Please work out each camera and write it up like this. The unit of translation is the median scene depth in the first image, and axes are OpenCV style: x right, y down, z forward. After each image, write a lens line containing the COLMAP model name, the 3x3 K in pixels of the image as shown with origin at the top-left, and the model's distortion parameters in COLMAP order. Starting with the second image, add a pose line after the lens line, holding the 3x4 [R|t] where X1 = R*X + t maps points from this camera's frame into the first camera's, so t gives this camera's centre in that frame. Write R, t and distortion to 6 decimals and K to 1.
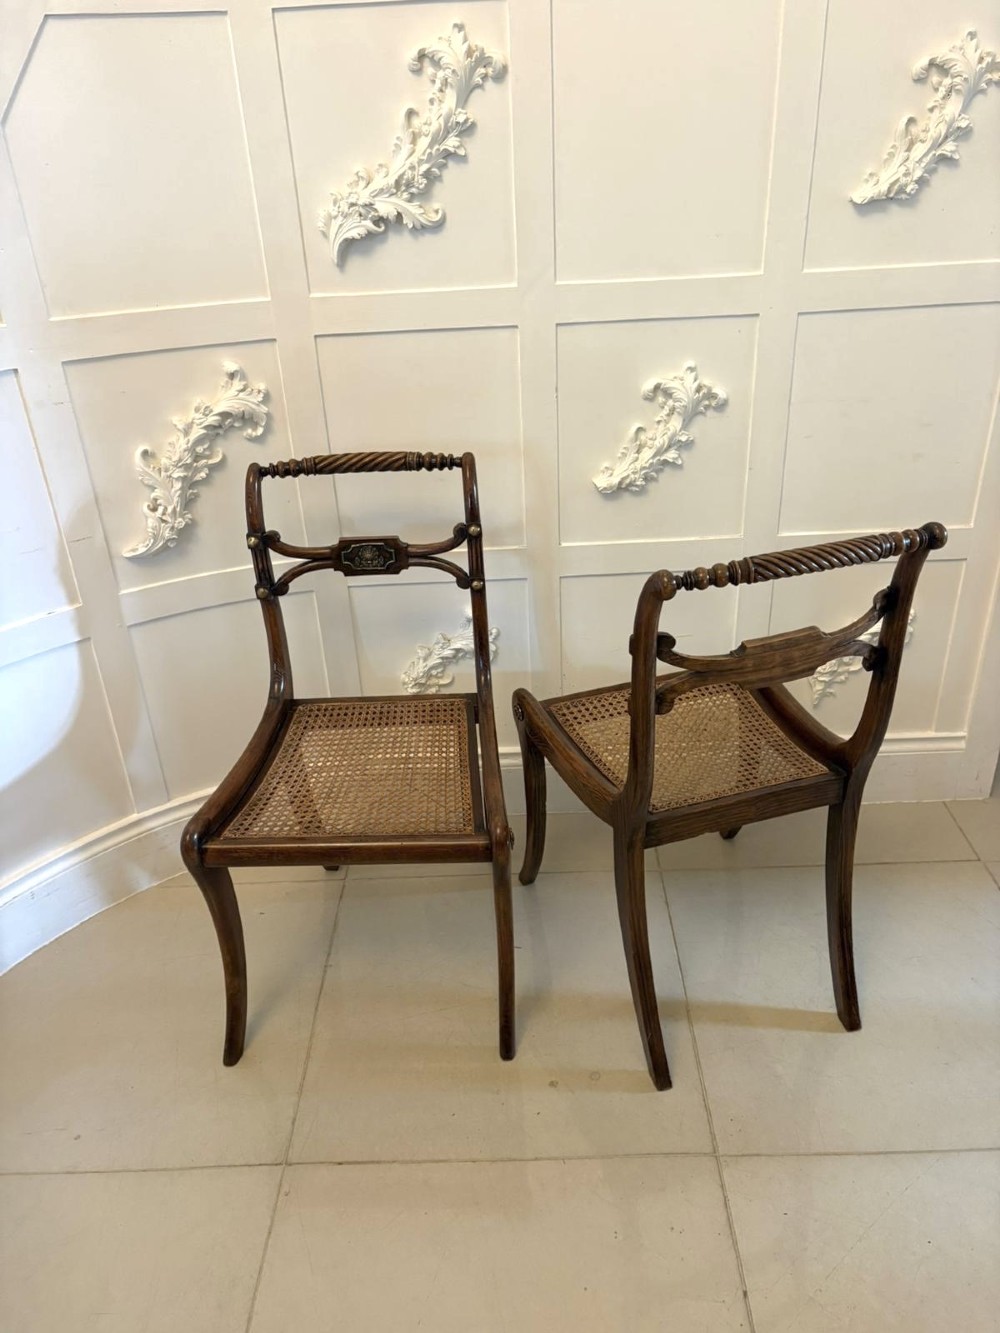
lens RADIAL K [[1009.5, 0, 487.7], [0, 1009.5, 671.8], [0, 0, 1]] dist [0.013081, -0.014965]
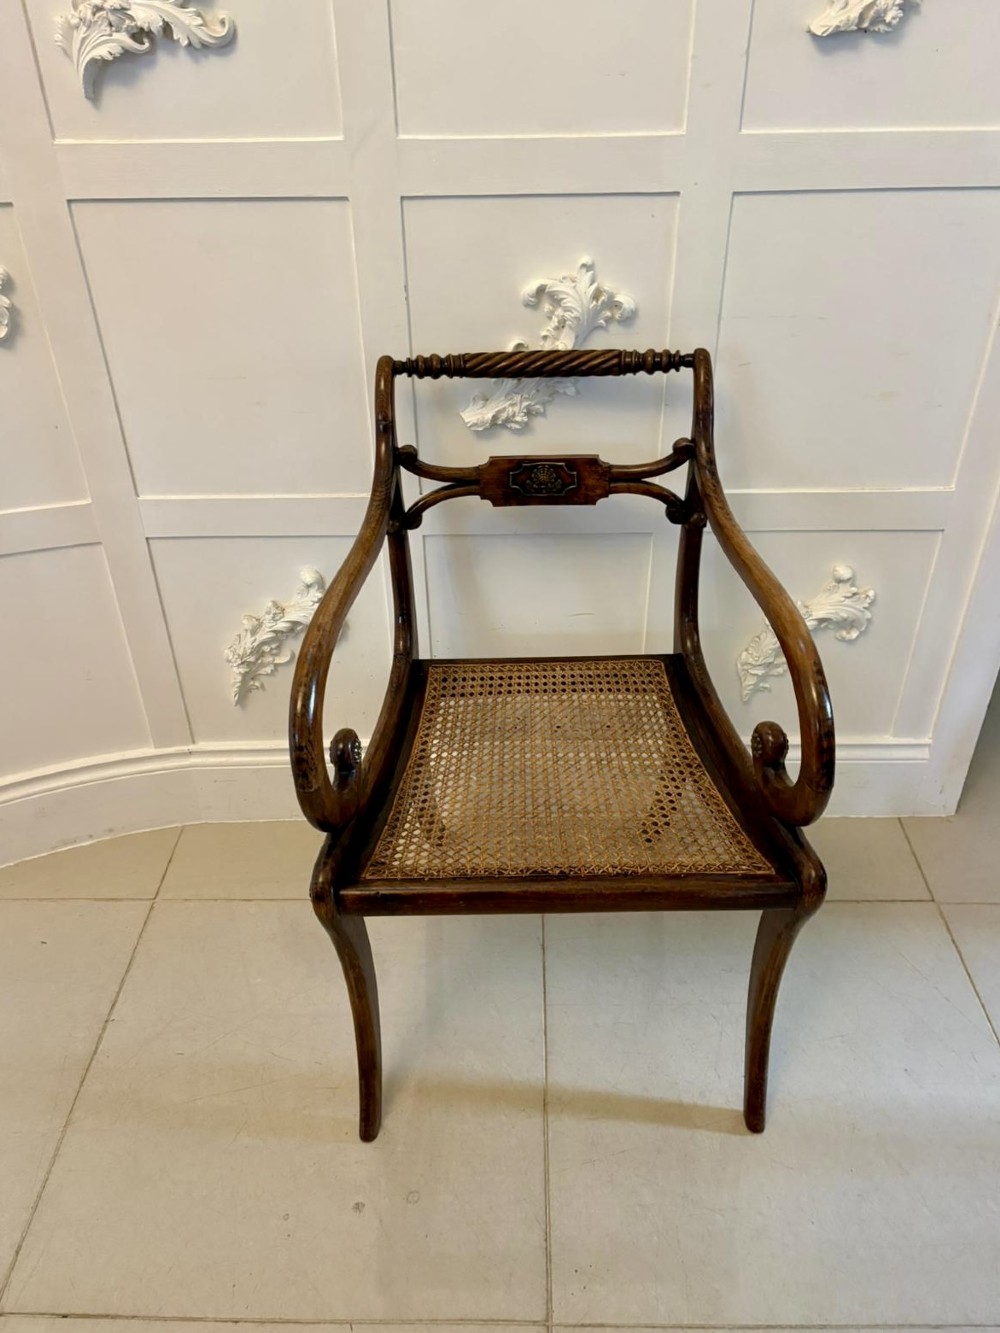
lens RADIAL K [[1030.3, 0, 500.0], [0, 1030.3, 666.5], [0, 0, 1]] dist [0.035786, -0.050786]
pose [[0.999424, 0.030405, 0.015046, 0.135395], [-0.031756, 0.994513, 0.099675, -0.082494], [-0.011932, -0.100096, 0.994906, 0.220740]]
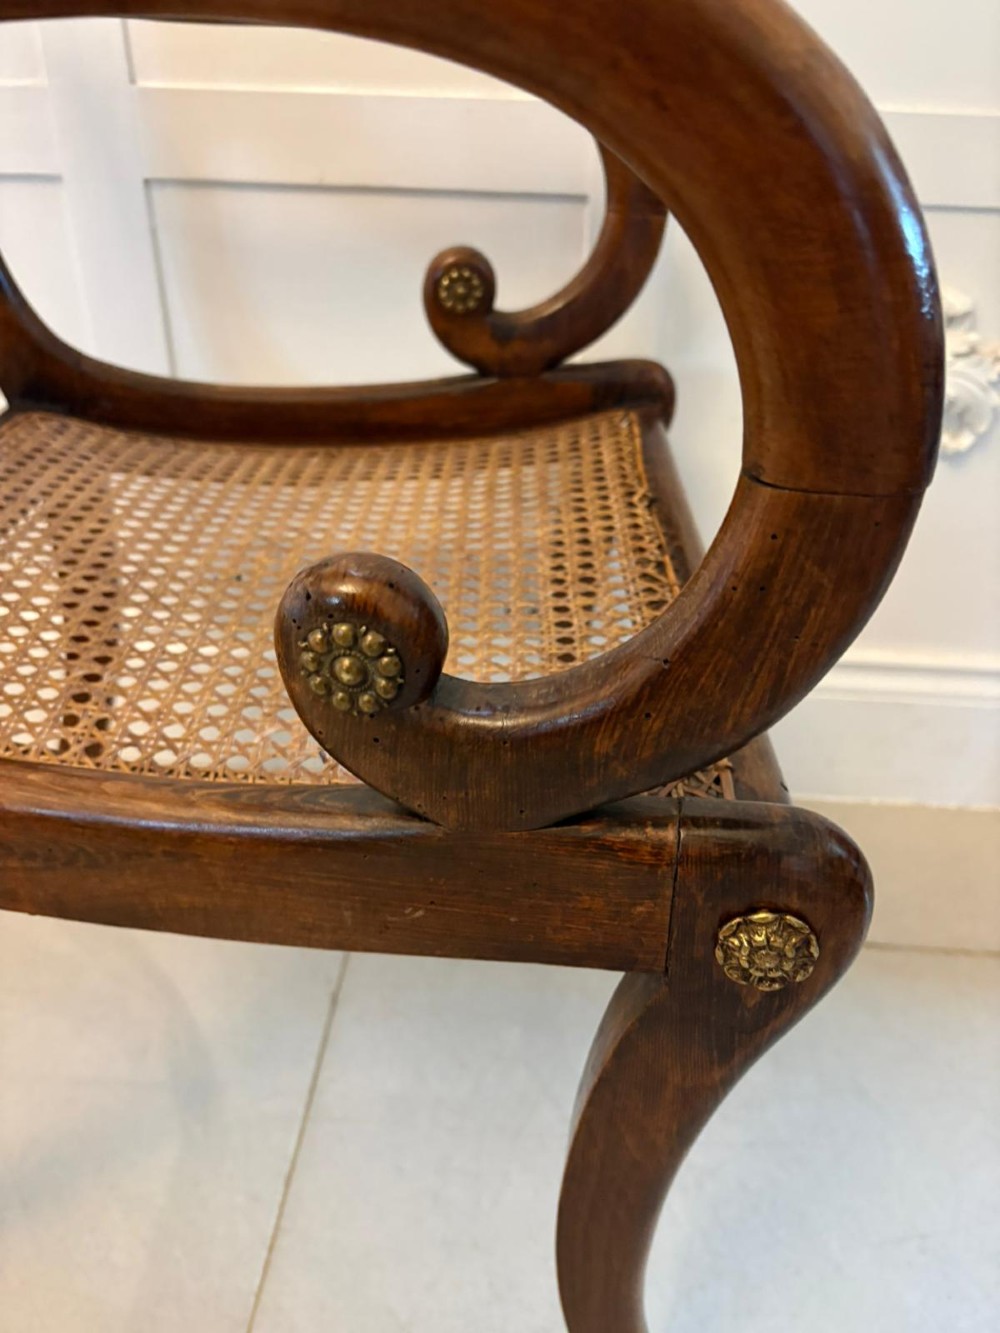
lens RADIAL K [[1008.0, 0, 500.0], [0, 1008.0, 666.5], [0, 0, 1]] dist [0.019105, -0.007044]
pose [[0.995631, 0.091967, -0.016144, 0.262565], [-0.090974, 0.994382, 0.054110, 0.070880], [0.021030, -0.052404, 0.998404, 0.648714]]
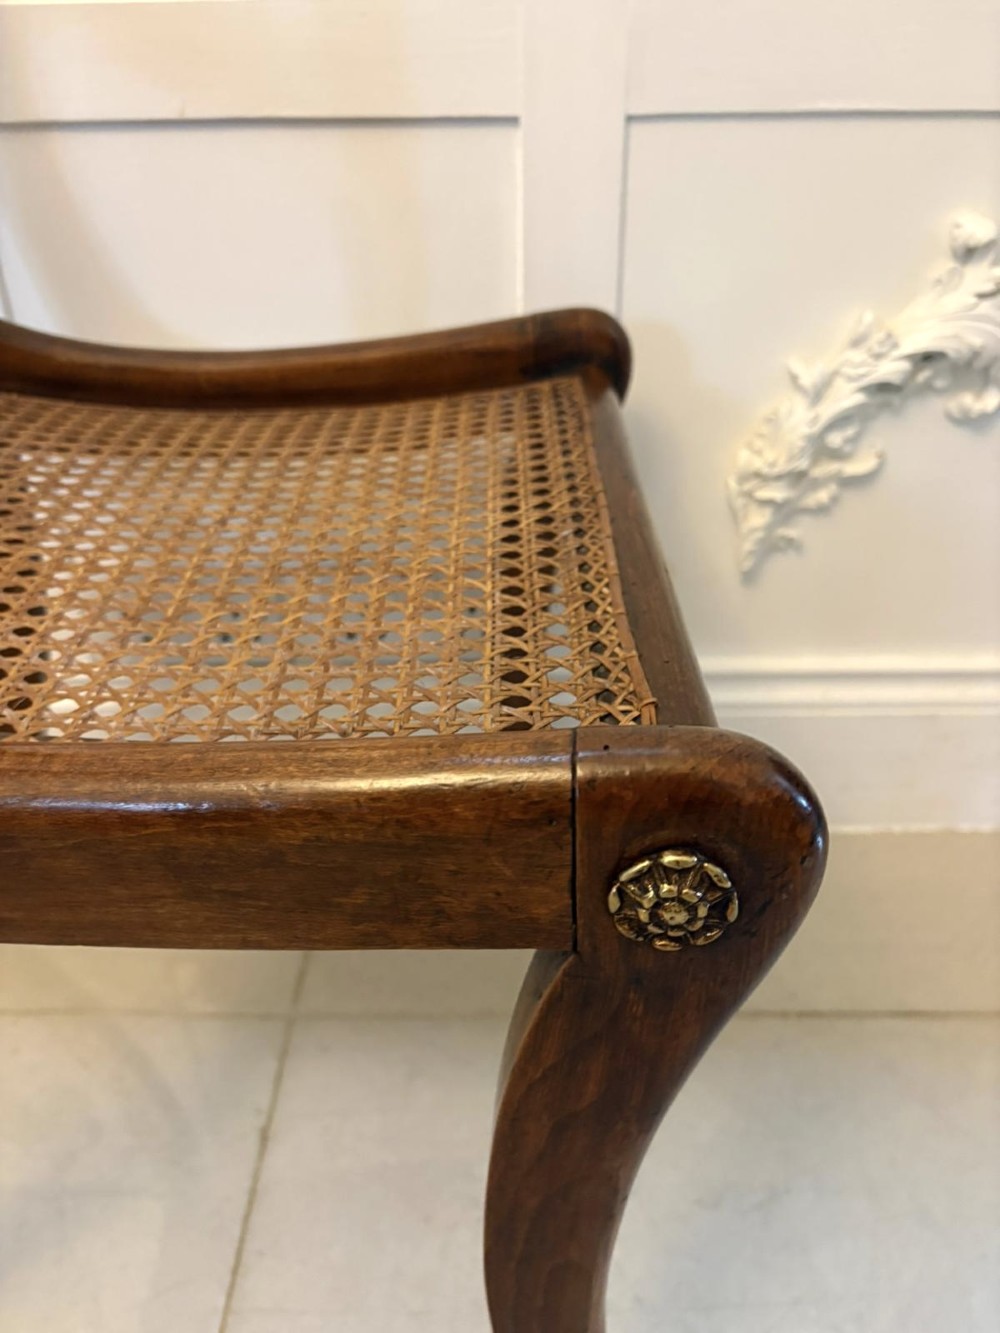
lens RADIAL K [[1030.4, 0, 500.0], [0, 1030.4, 666.5], [0, 0, 1]] dist [0.003818, 0.000960]
pose [[0.999378, 0.030577, 0.017570, 0.267903], [-0.031509, 0.997964, 0.055460, 0.058142], [-0.015839, -0.055979, 0.998306, 0.731682]]
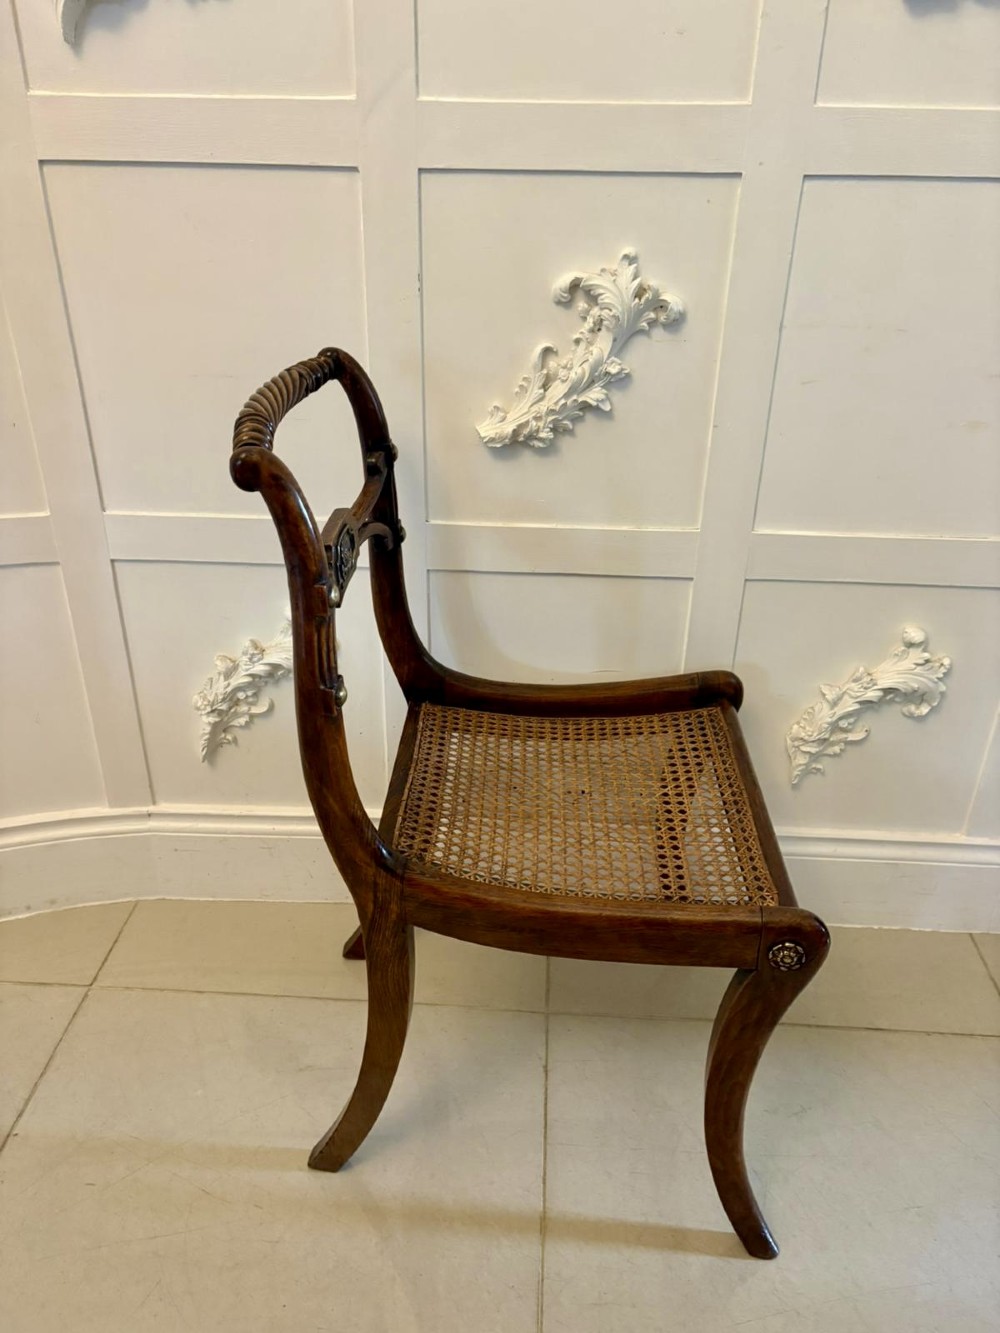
lens RADIAL K [[1008.0, 0, 500.0], [0, 1008.0, 666.5], [0, 0, 1]] dist [0.019105, -0.007044]
pose [[0.997003, 0.076895, -0.008450, 0.144904], [-0.076935, 0.997026, -0.004529, -0.033793], [0.008077, 0.005166, 0.999954, 0.362912]]
